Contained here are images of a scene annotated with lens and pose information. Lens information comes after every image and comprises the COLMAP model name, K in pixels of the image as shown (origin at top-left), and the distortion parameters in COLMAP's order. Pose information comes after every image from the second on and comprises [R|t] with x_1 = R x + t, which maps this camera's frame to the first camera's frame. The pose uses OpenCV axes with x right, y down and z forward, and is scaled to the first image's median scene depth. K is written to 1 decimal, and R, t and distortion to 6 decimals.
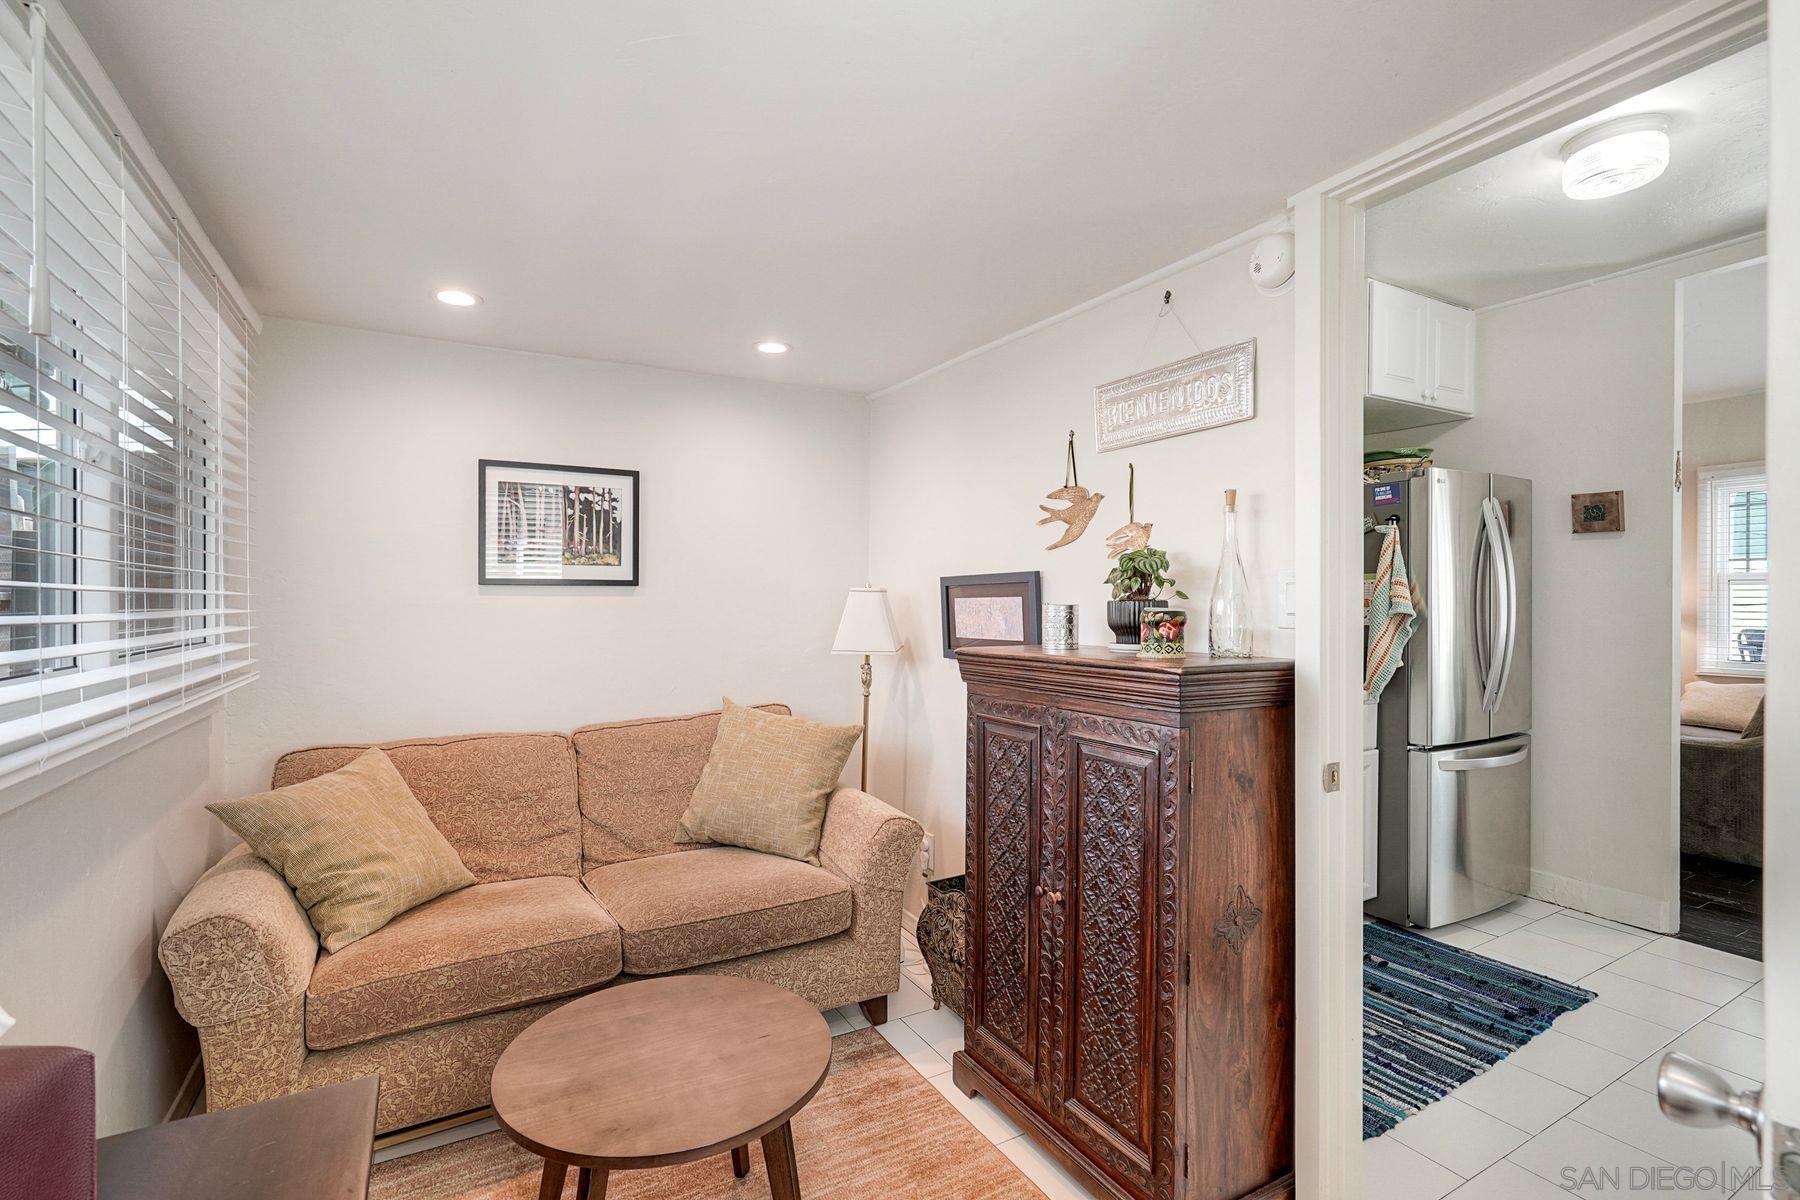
lens RADIAL K [[820.8, 0, 888.4], [0, 820.8, 607.2], [0, 0, 1]] dist [-0.008203, 0.003050]
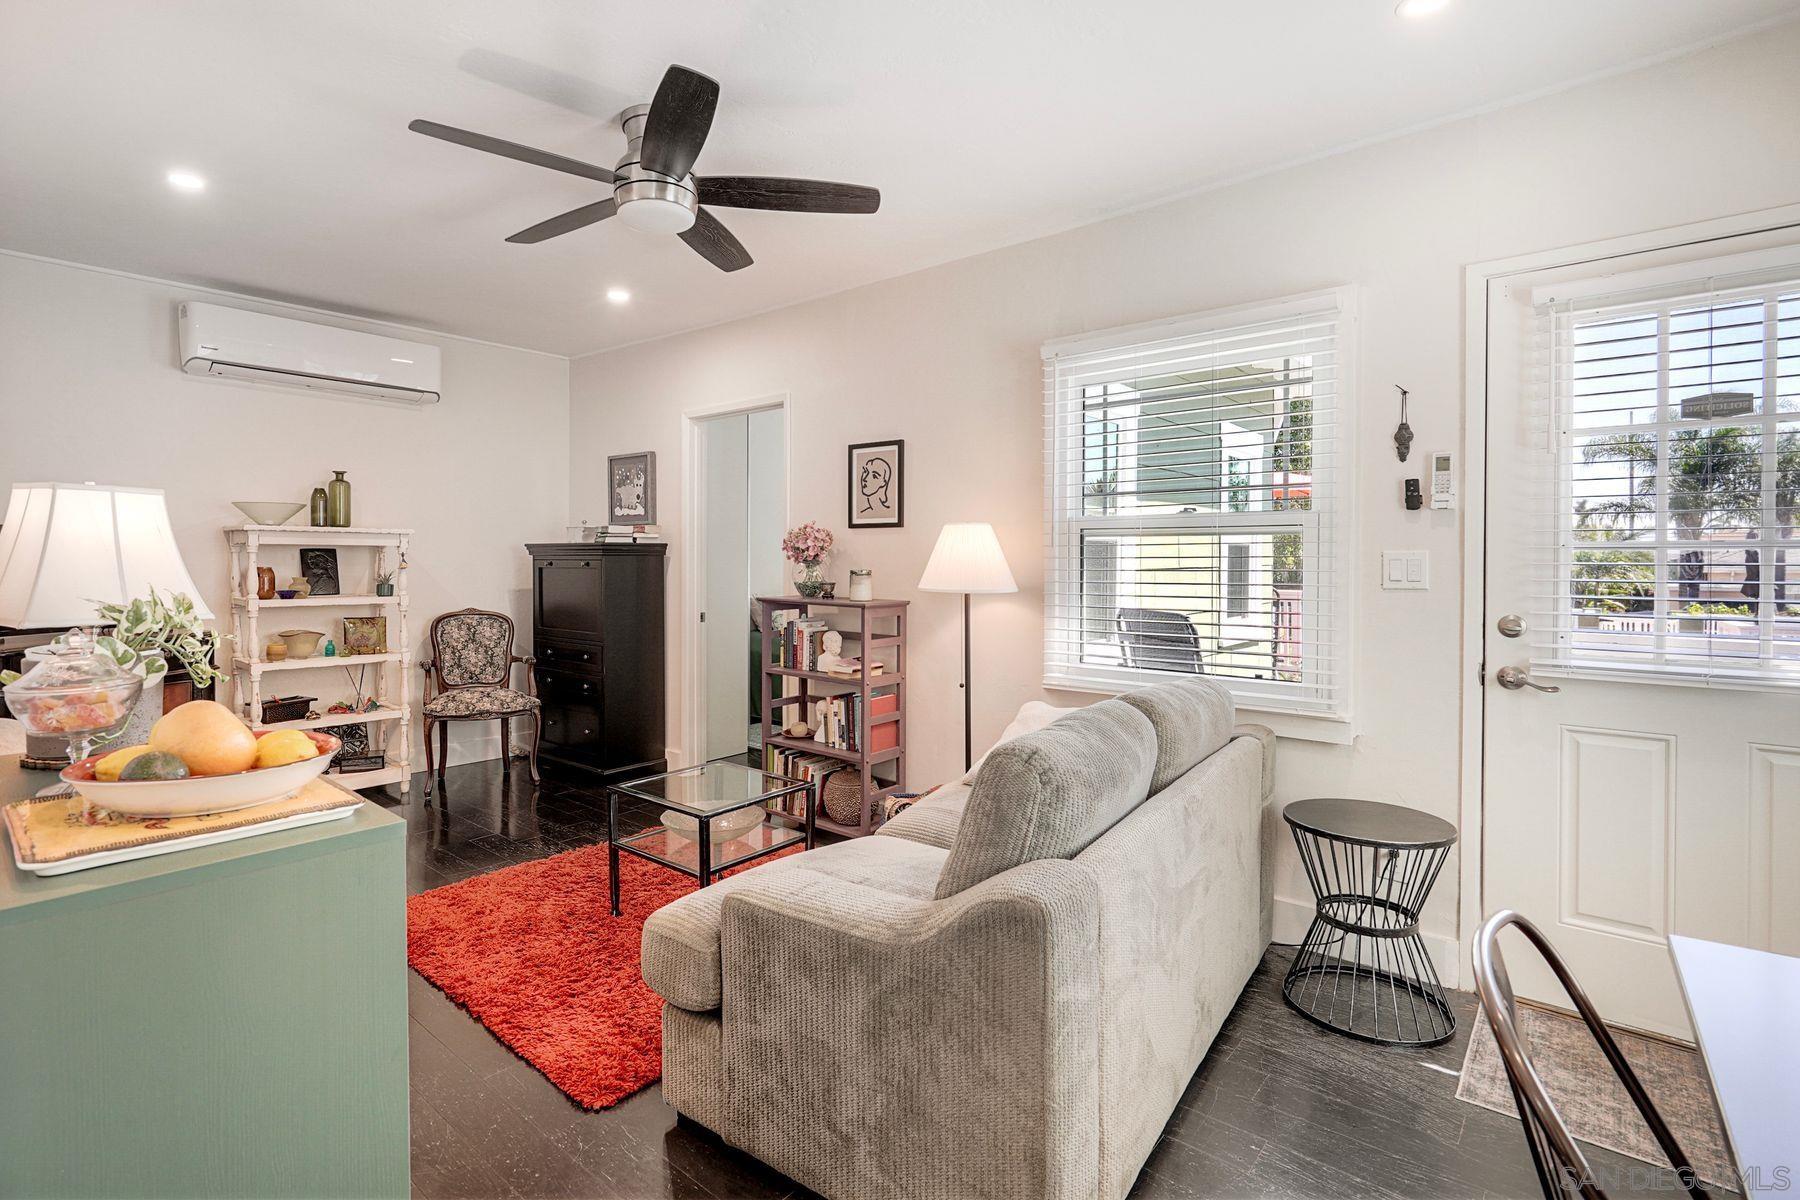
lens RADIAL K [[858.1, 0, 850.0], [0, 858.1, 570.9], [0, 0, 1]] dist [-0.006652, 0.001944]
pose [[0.942226, -0.000685, 0.334978, 0.983839], [0.000164, 0.999999, 0.001583, -0.006437], [-0.334979, -0.001436, 0.942225, 0.707576]]
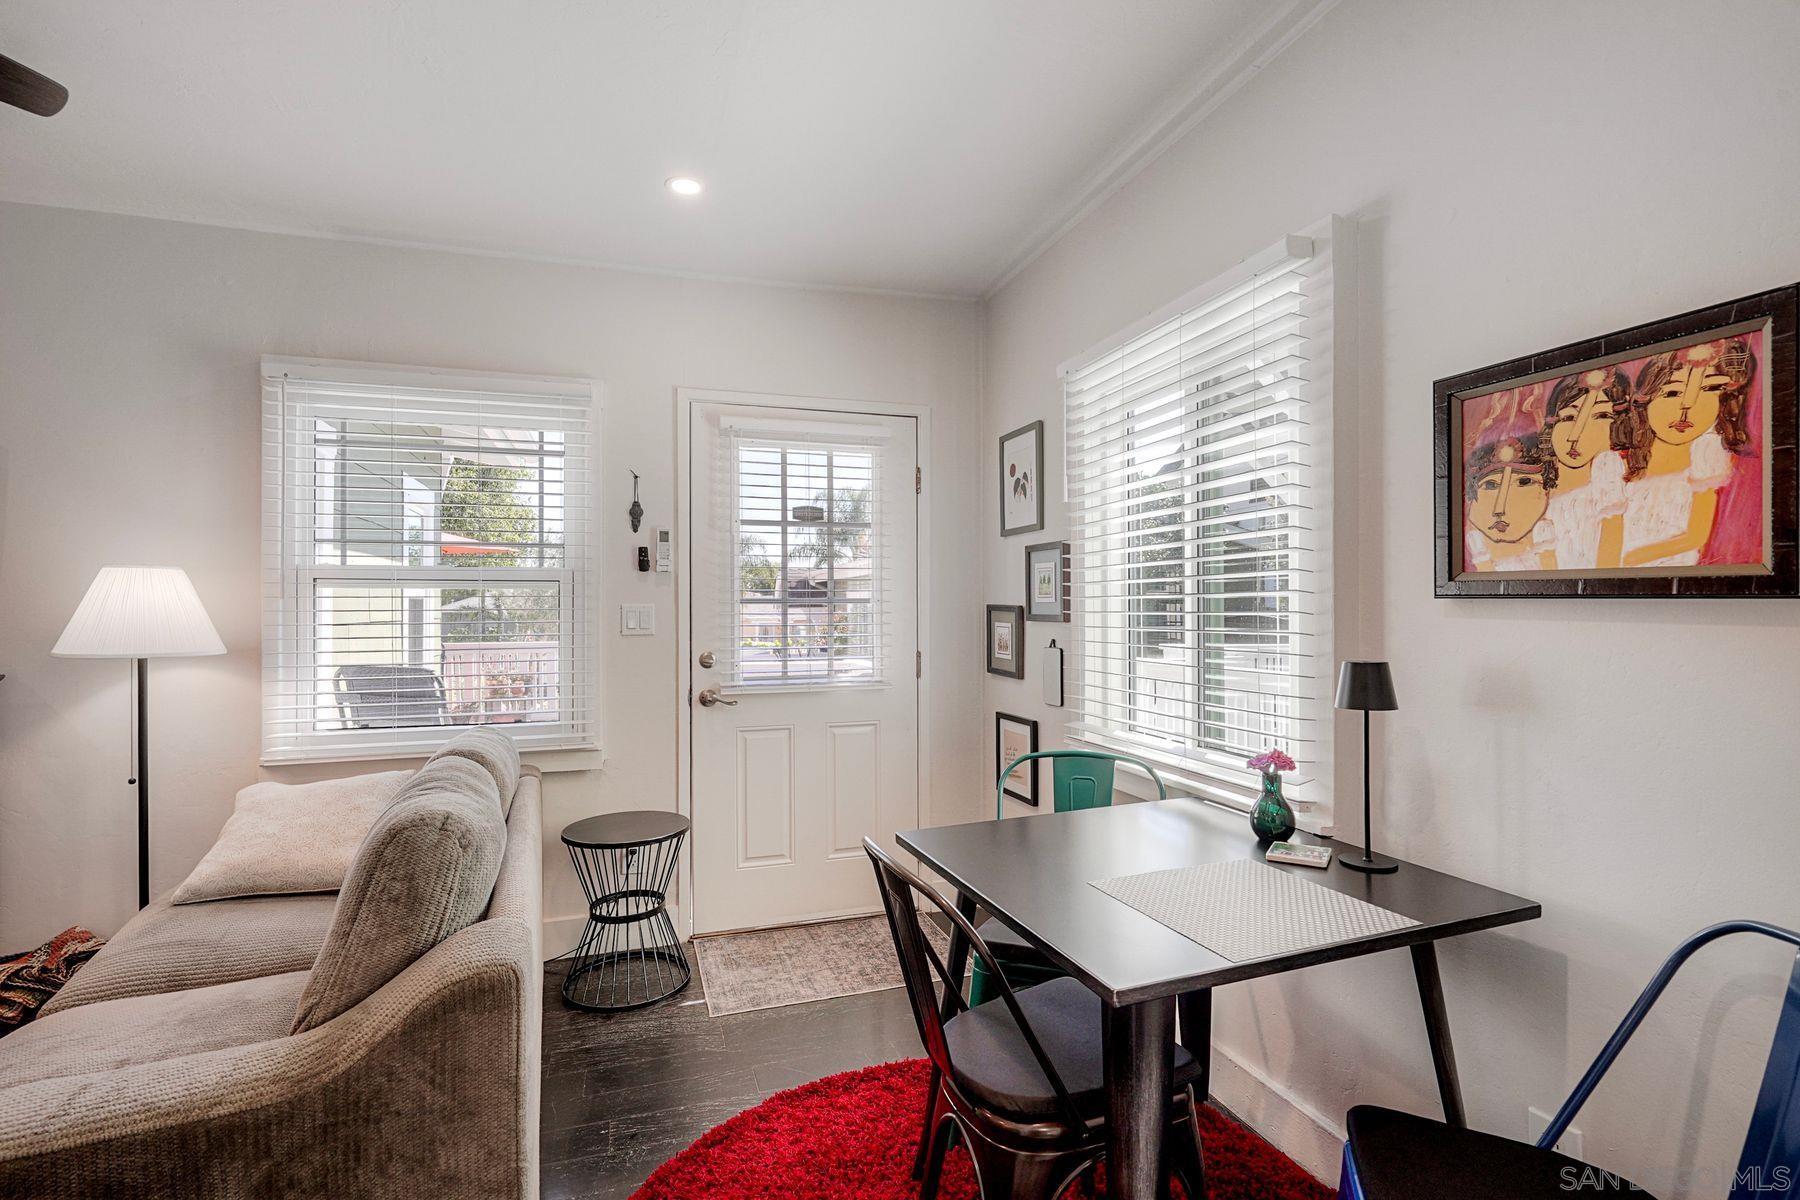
lens RADIAL K [[820.8, 0, 883.4], [0, 820.8, 607.8], [0, 0, 1]] dist [-0.008203, 0.003050]
pose [[0.199360, 0.007338, 0.979899, 0.877173], [0.015726, 0.999819, -0.010687, -0.005145], [-0.979800, 0.017541, 0.199208, 0.806910]]
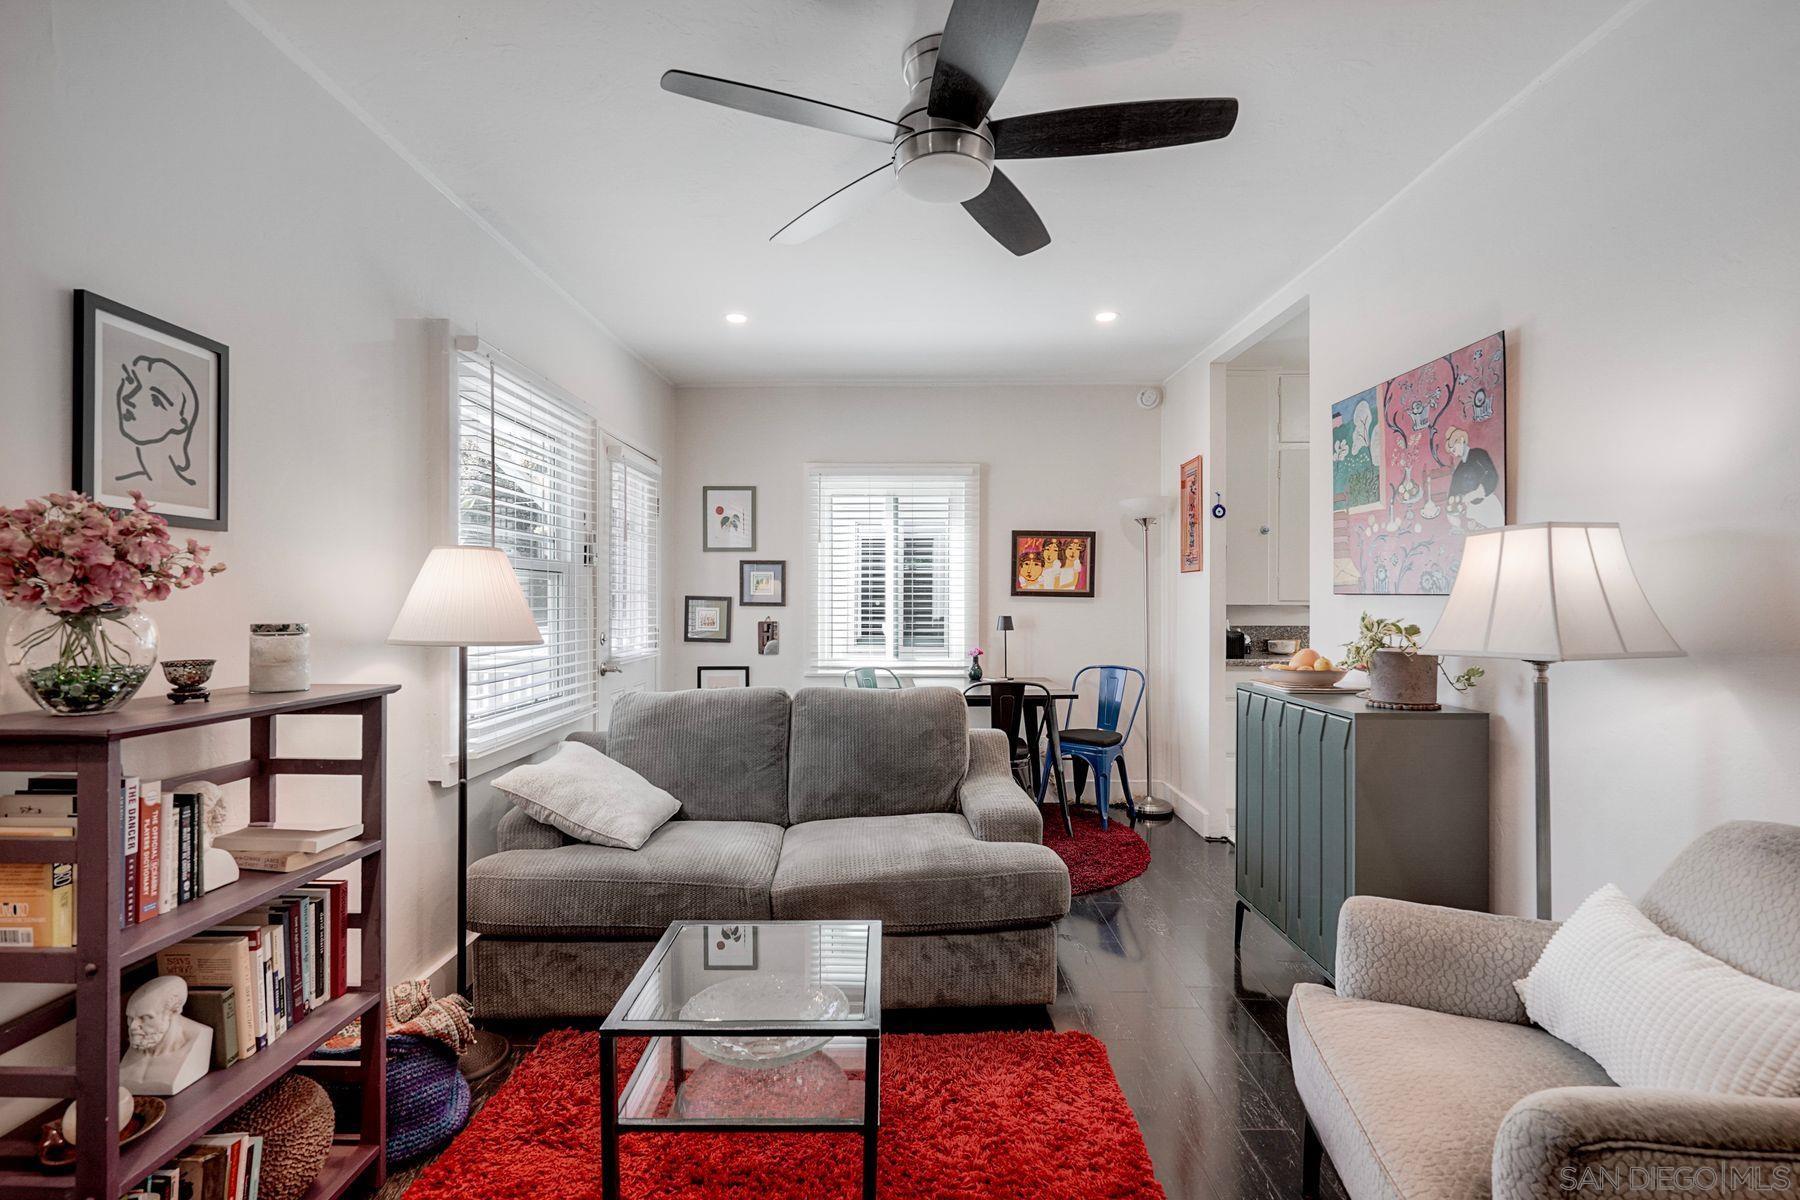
lens RADIAL K [[820.8, 0, 882.0], [0, 820.8, 599.0], [0, 0, 1]] dist [-0.008203, 0.003050]
pose [[-0.858907, 0.005309, 0.512104, 0.827340], [0.010929, 0.999909, 0.007964, -0.019185], [-0.512015, 0.012437, -0.858886, 1.905414]]
